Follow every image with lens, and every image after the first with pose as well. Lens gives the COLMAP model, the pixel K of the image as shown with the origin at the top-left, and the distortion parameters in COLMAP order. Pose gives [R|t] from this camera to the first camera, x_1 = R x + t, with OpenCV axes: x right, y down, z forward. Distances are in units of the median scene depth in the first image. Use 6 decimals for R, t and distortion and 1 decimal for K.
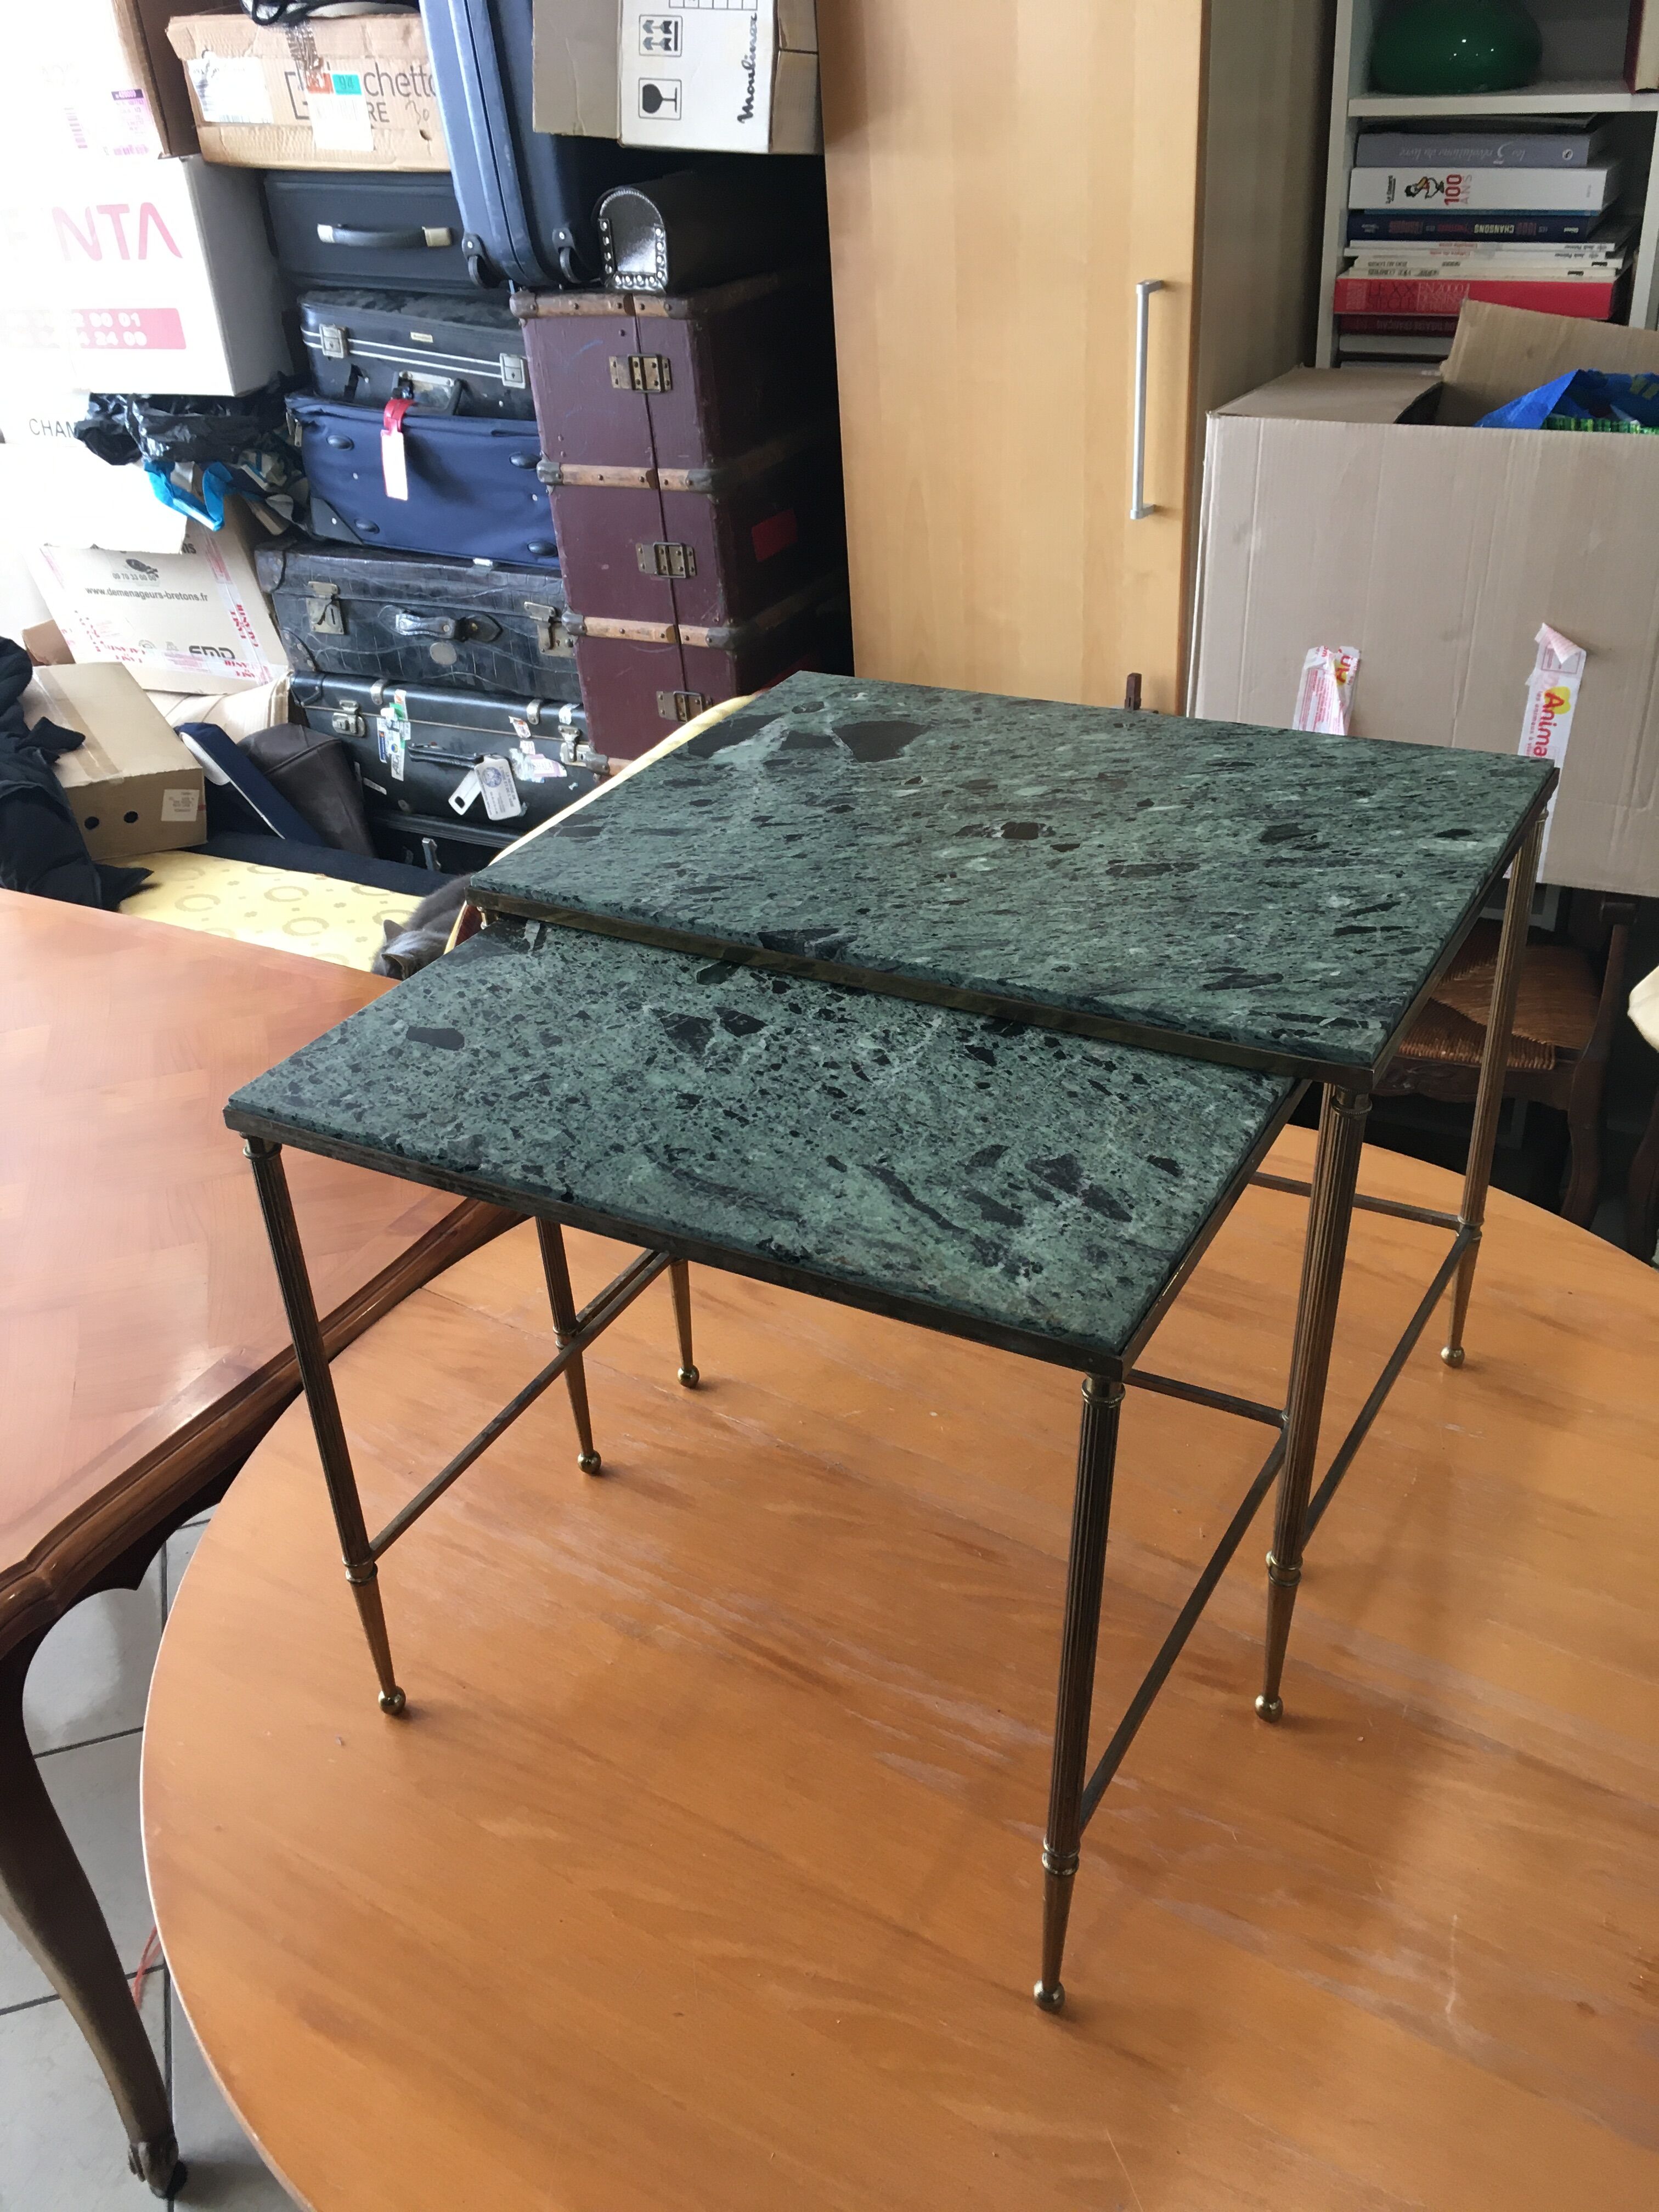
lens RADIAL K [[1893.1, 0, 817.1], [0, 1893.1, 1105.8], [0, 0, 1]] dist [0.068955, -0.103458]
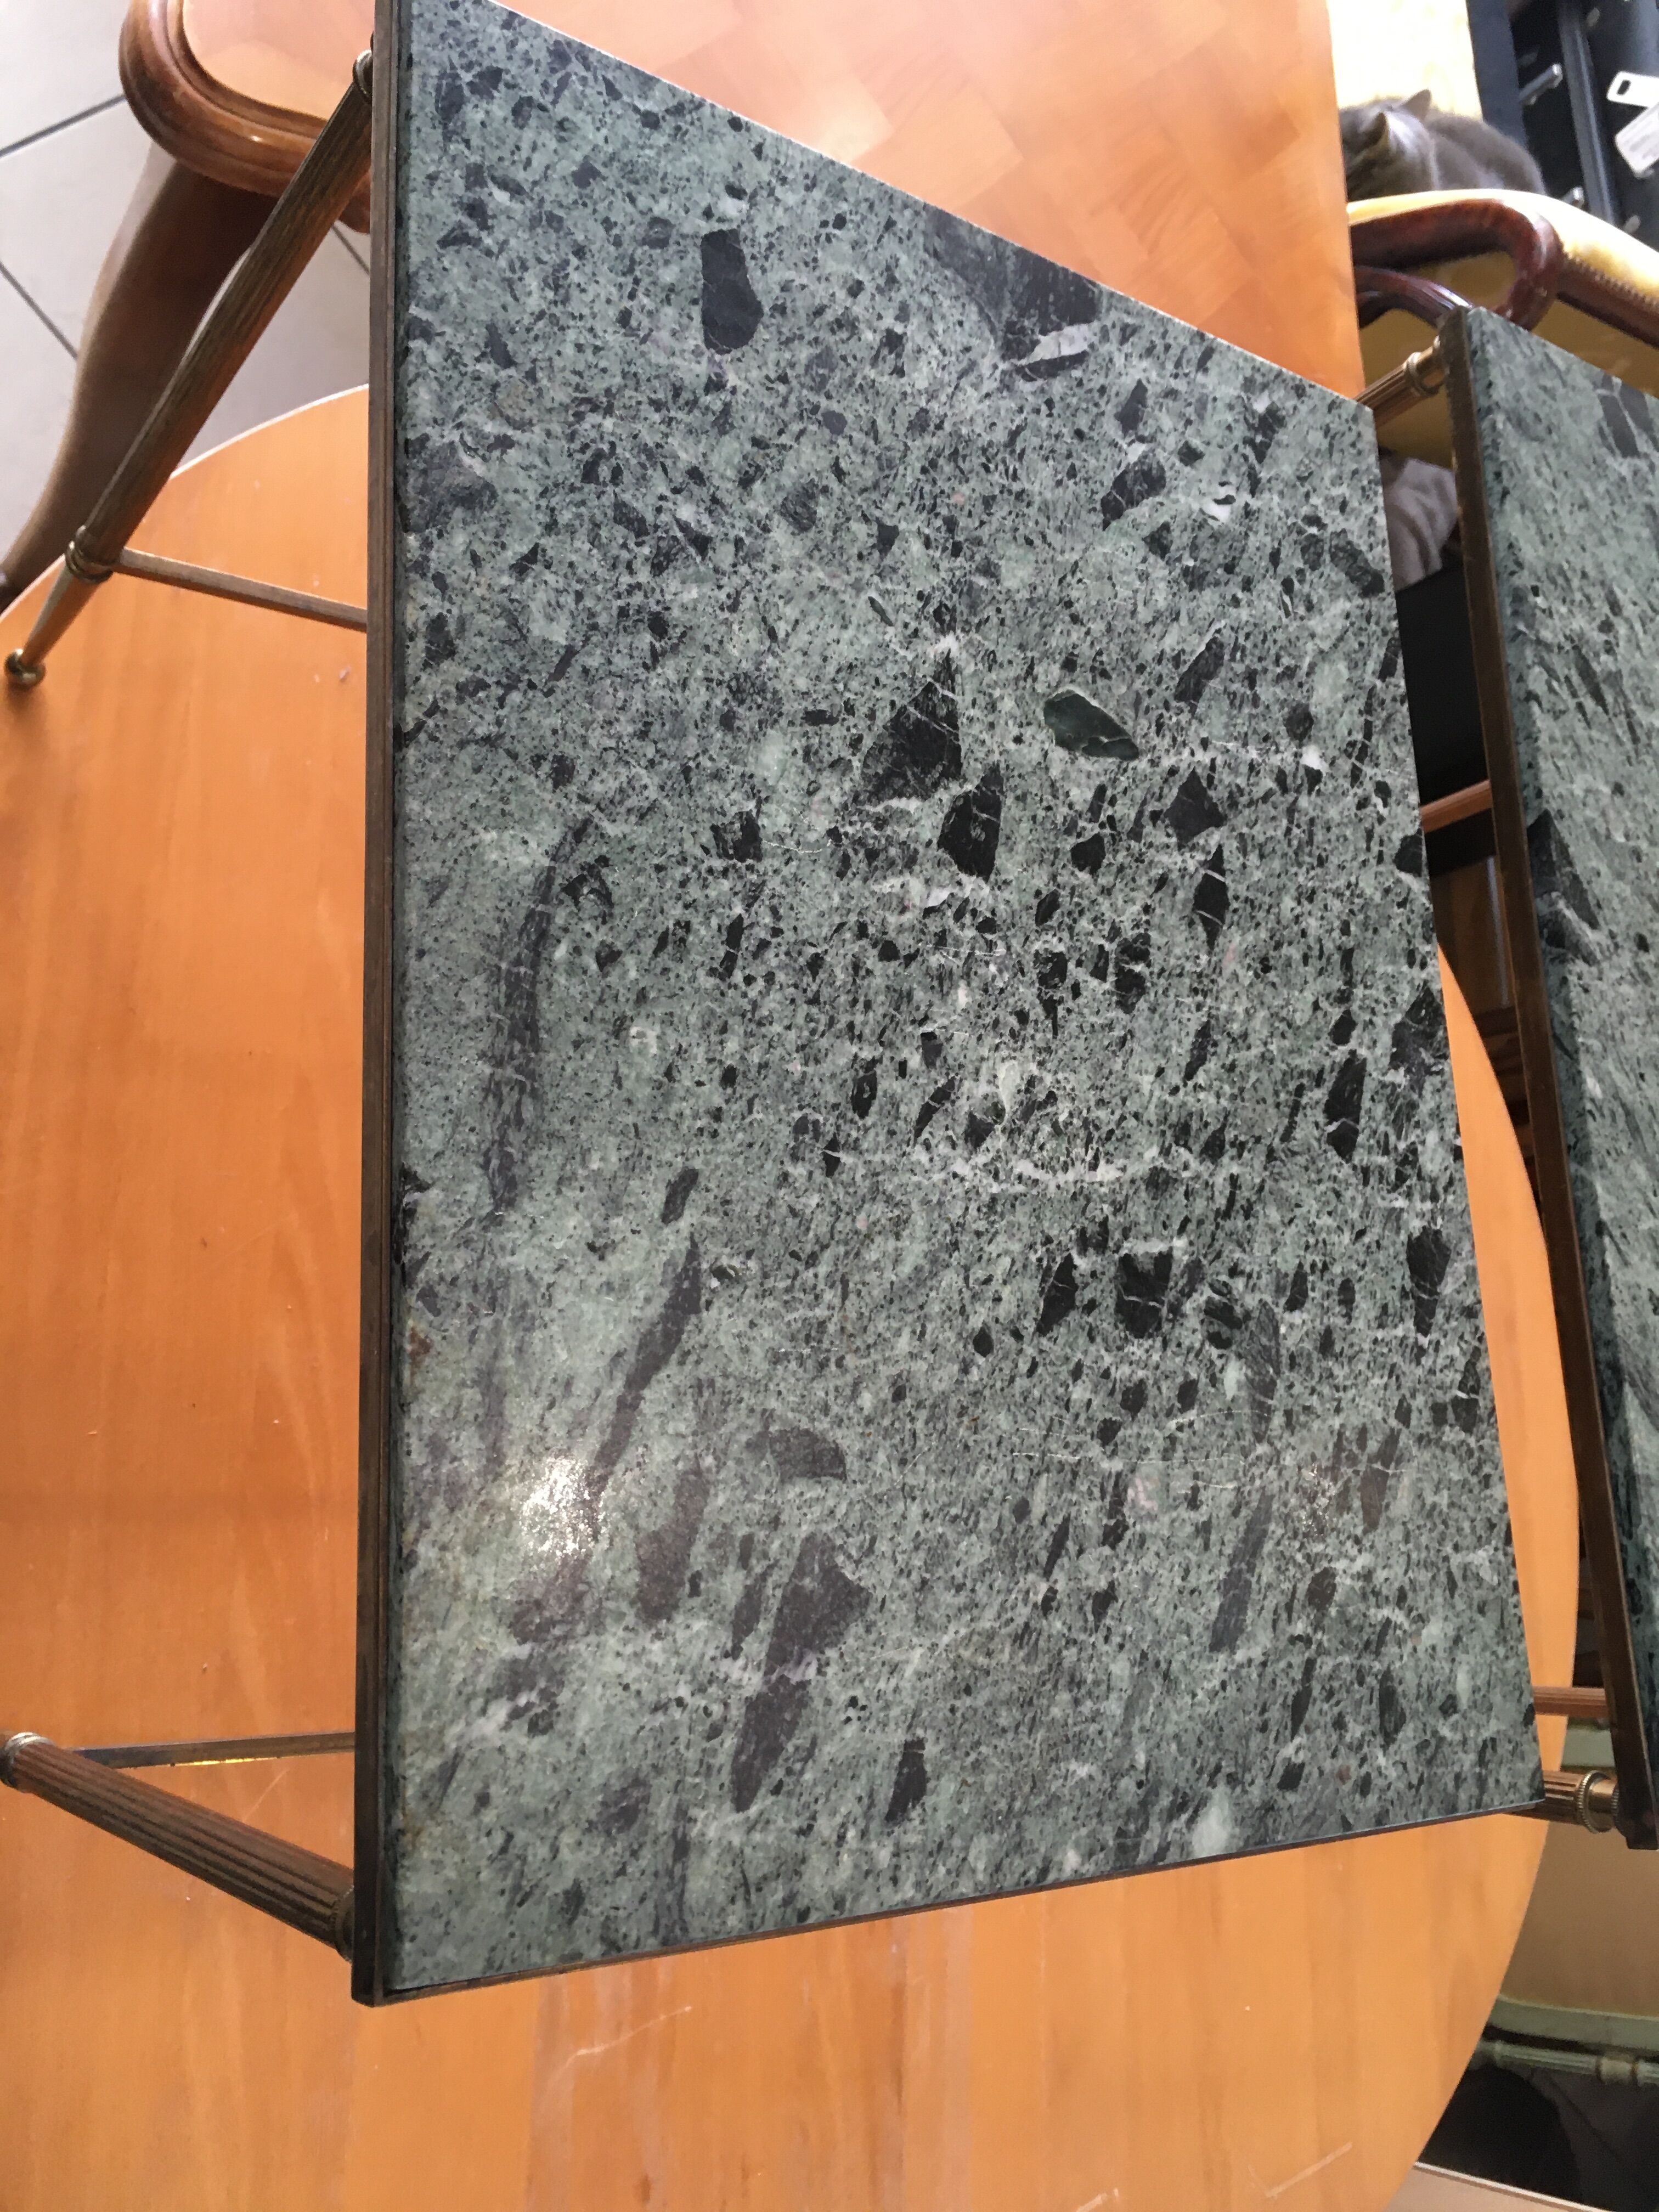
lens RADIAL K [[1893.1, 0, 819.8], [0, 1893.1, 1101.8], [0, 0, 1]] dist [0.068955, -0.103458]
pose [[0.400296, 0.908894, 0.116935, -0.050617], [-0.868780, 0.335805, 0.363944, -0.173269], [0.291520, -0.247276, 0.924051, 0.470137]]
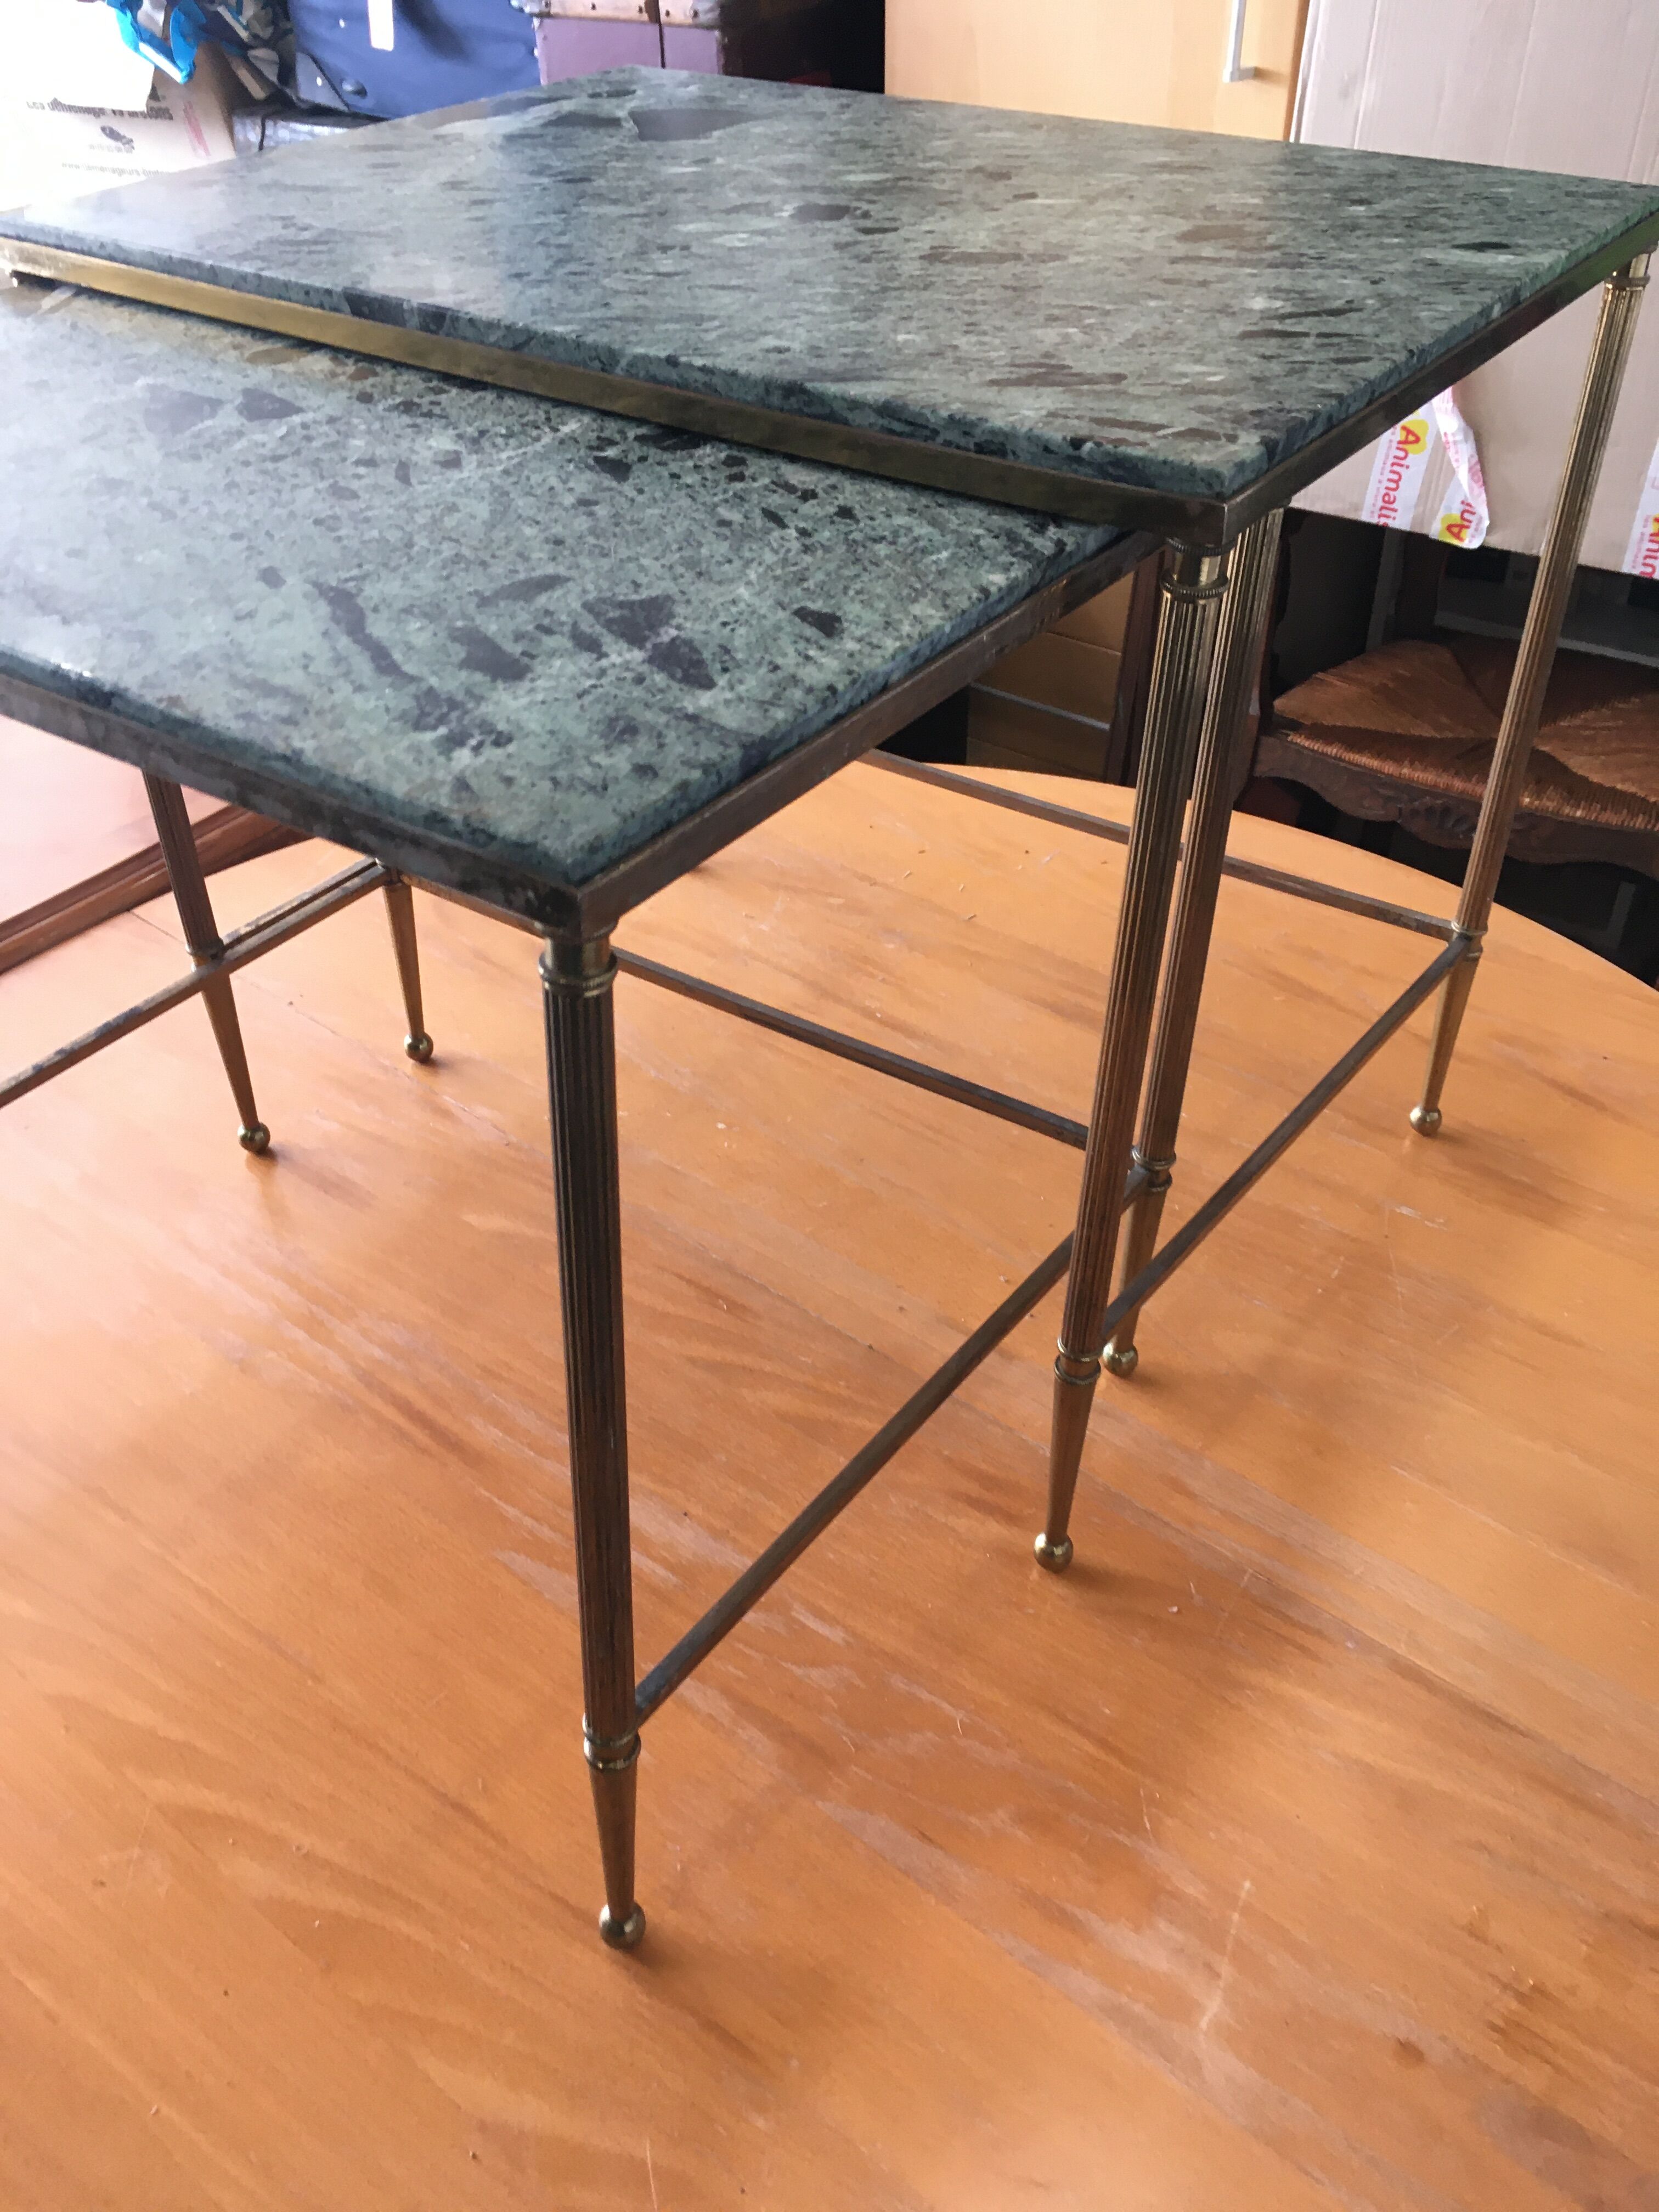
lens RADIAL K [[1893.1, 0, 826.4], [0, 1893.1, 1113.8], [0, 0, 1]] dist [0.068955, -0.103458]
pose [[0.993371, 0.104217, -0.048502, 0.194722], [-0.098174, 0.988659, 0.113641, 0.095470], [0.059796, -0.108126, 0.992337, 0.360033]]
